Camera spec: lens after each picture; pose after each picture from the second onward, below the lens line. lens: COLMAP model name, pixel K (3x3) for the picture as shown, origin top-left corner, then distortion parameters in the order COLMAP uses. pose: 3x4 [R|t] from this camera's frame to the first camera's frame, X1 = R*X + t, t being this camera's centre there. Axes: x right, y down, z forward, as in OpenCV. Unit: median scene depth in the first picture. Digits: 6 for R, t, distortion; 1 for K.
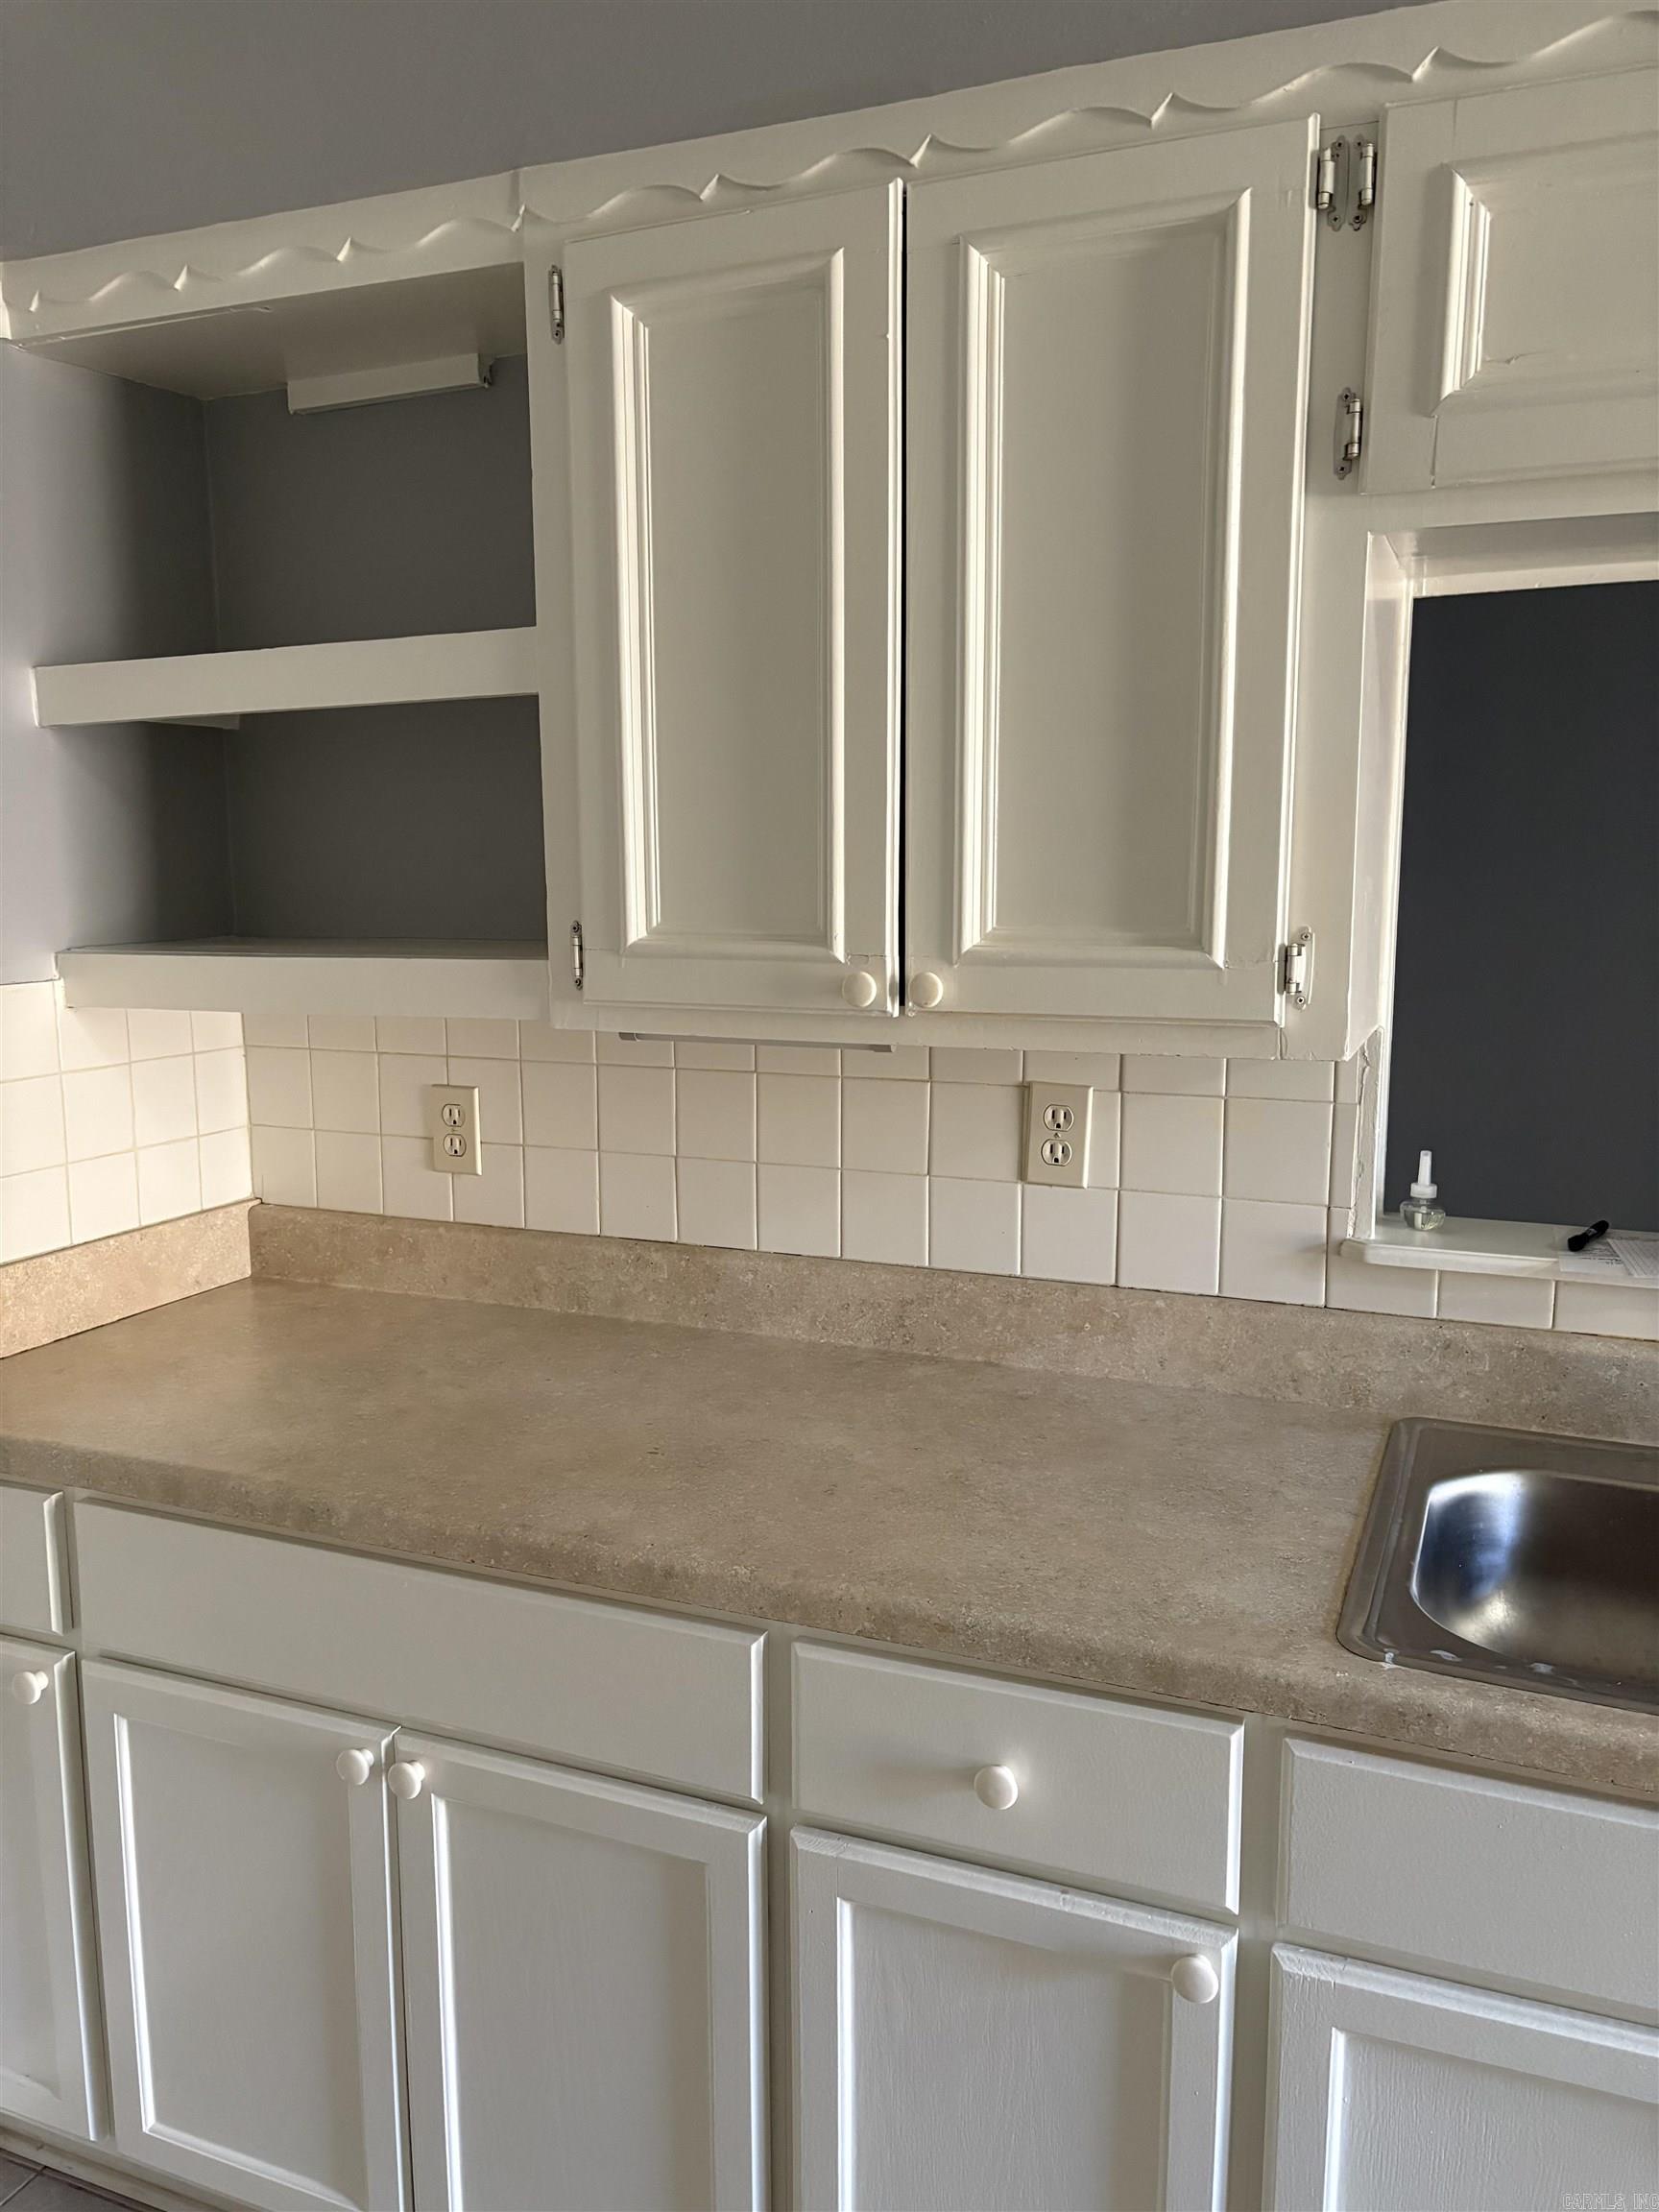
lens RADIAL K [[1834.2, 0, 826.8], [0, 1834.2, 1098.0], [0, 0, 1]] dist [0.041305, -0.012735]
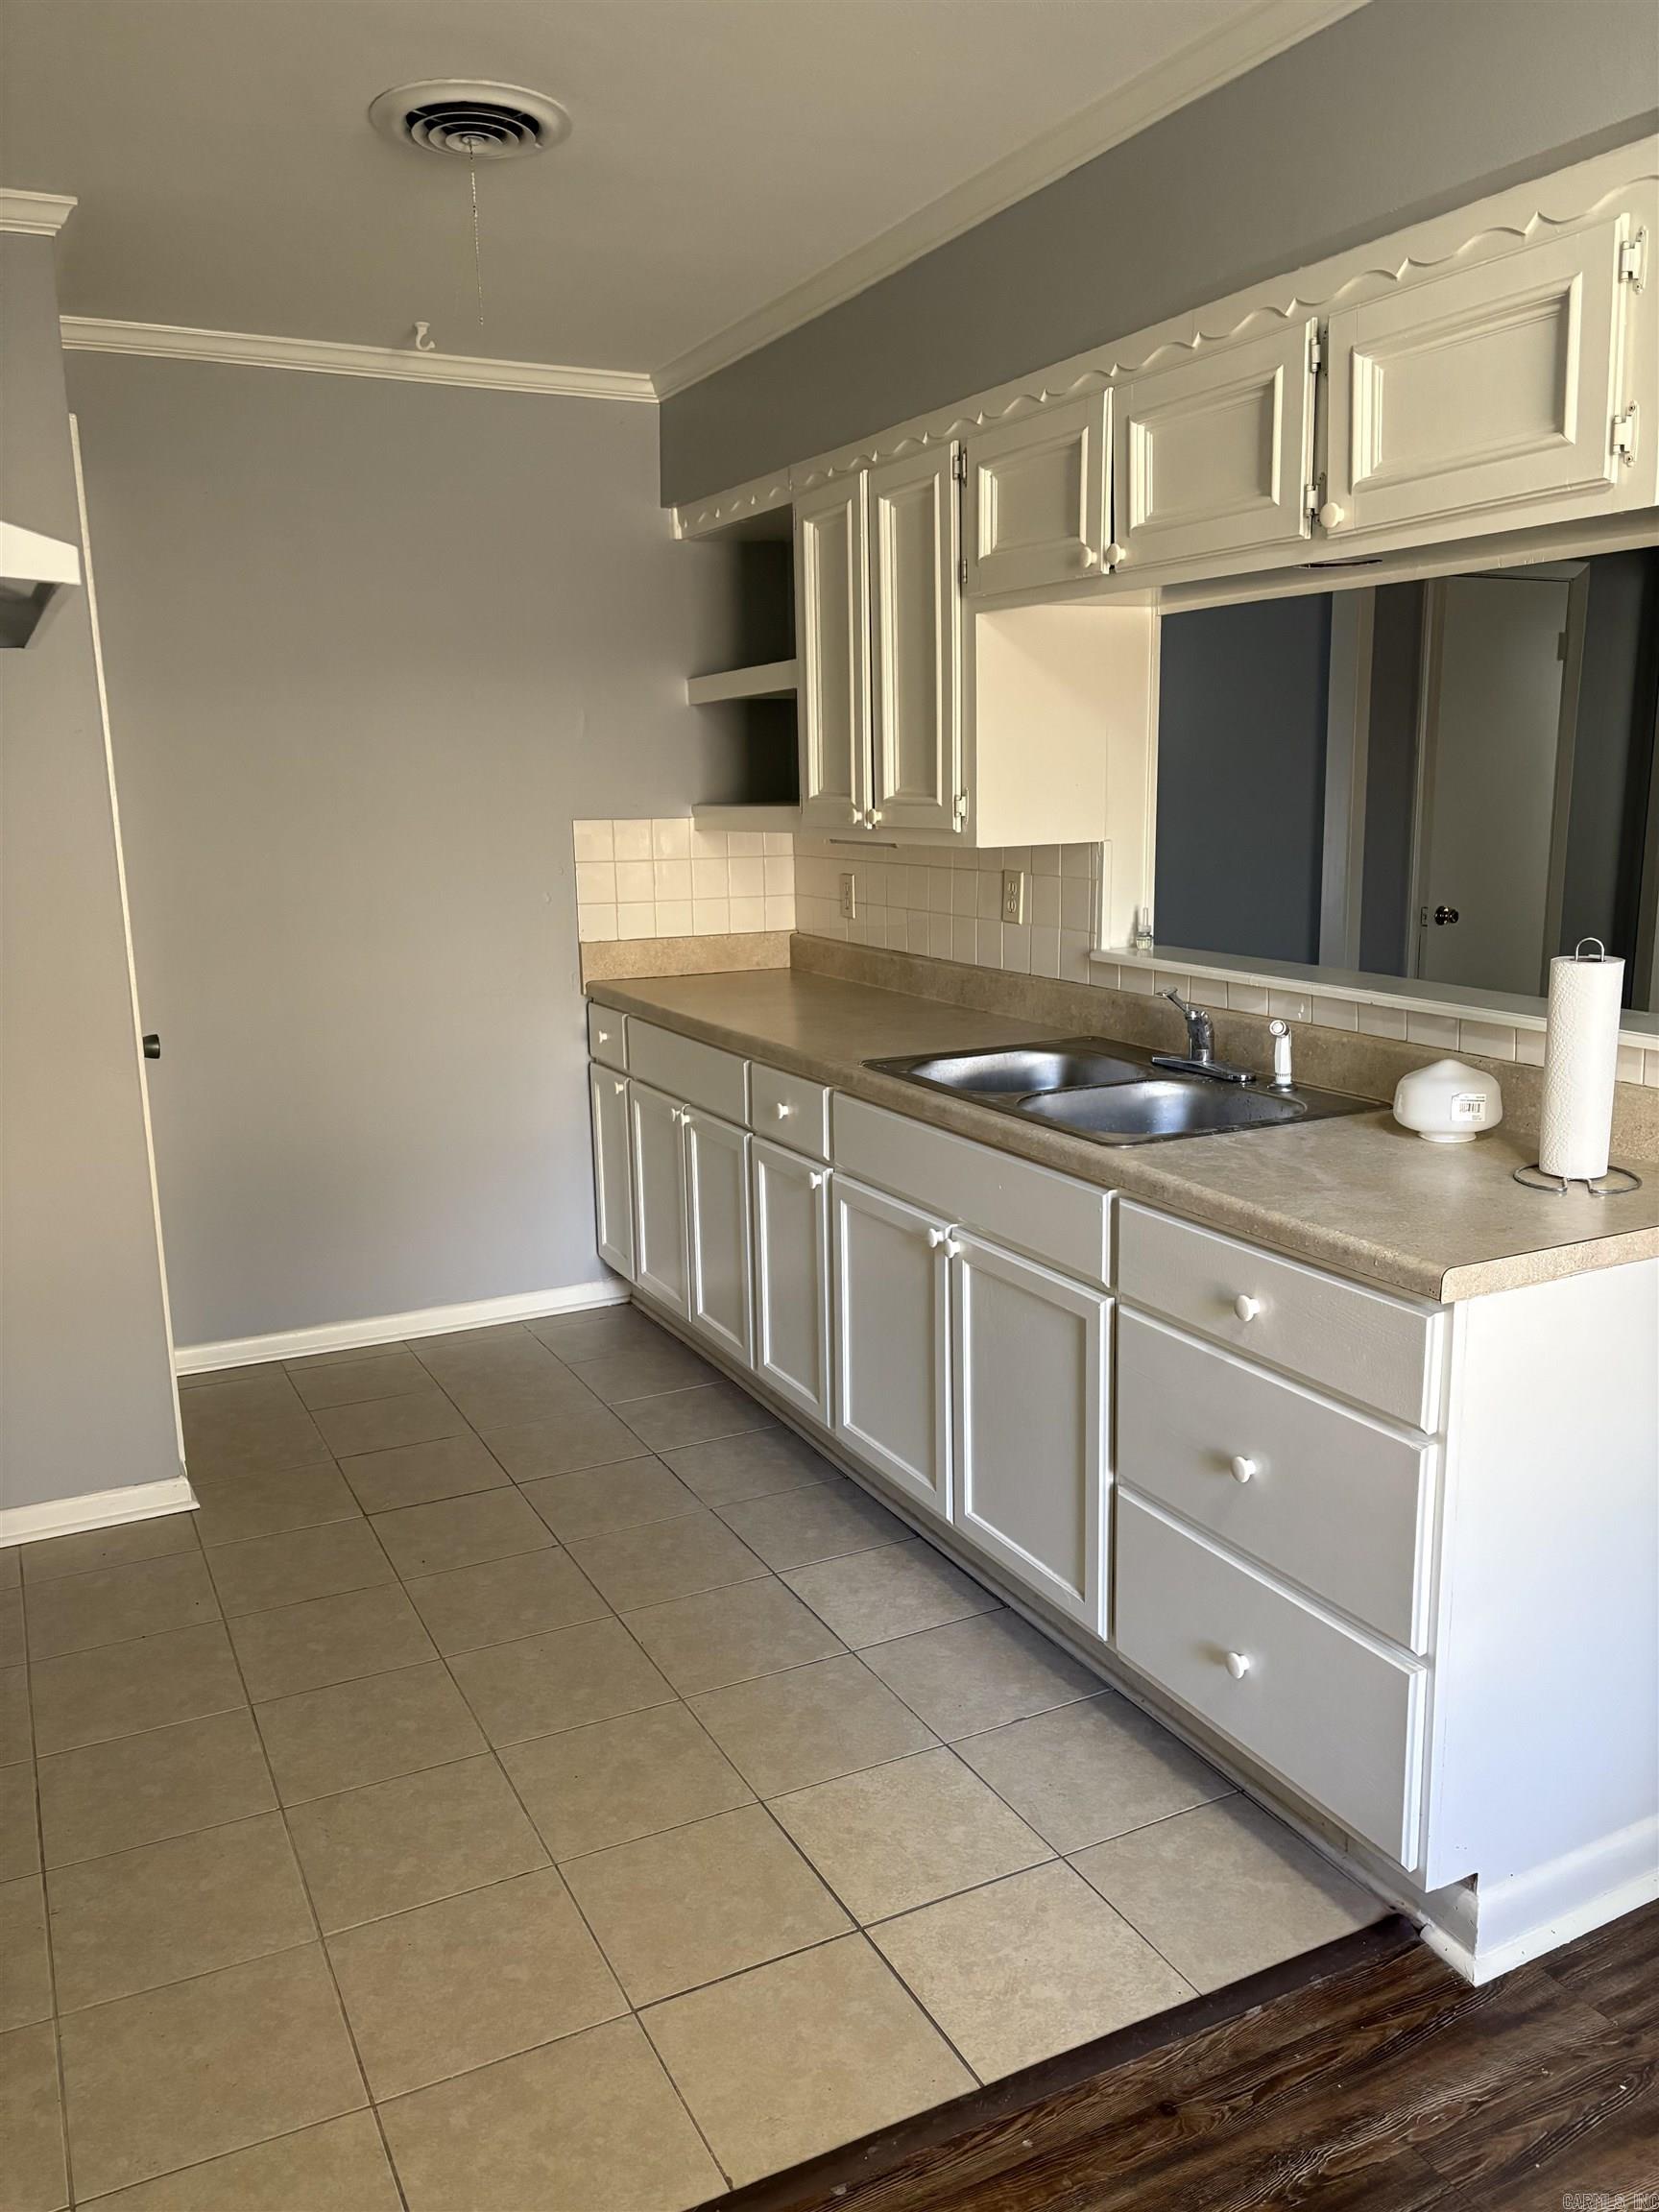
lens RADIAL K [[1675.1, 0, 828.5], [0, 1675.1, 1111.6], [0, 0, 1]] dist [0.054241, -0.055621]
pose [[0.781766, 0.125434, -0.610826, 0.972740], [-0.090093, 0.992002, 0.088404, 0.093477], [0.617030, -0.014080, 0.786814, -0.510107]]
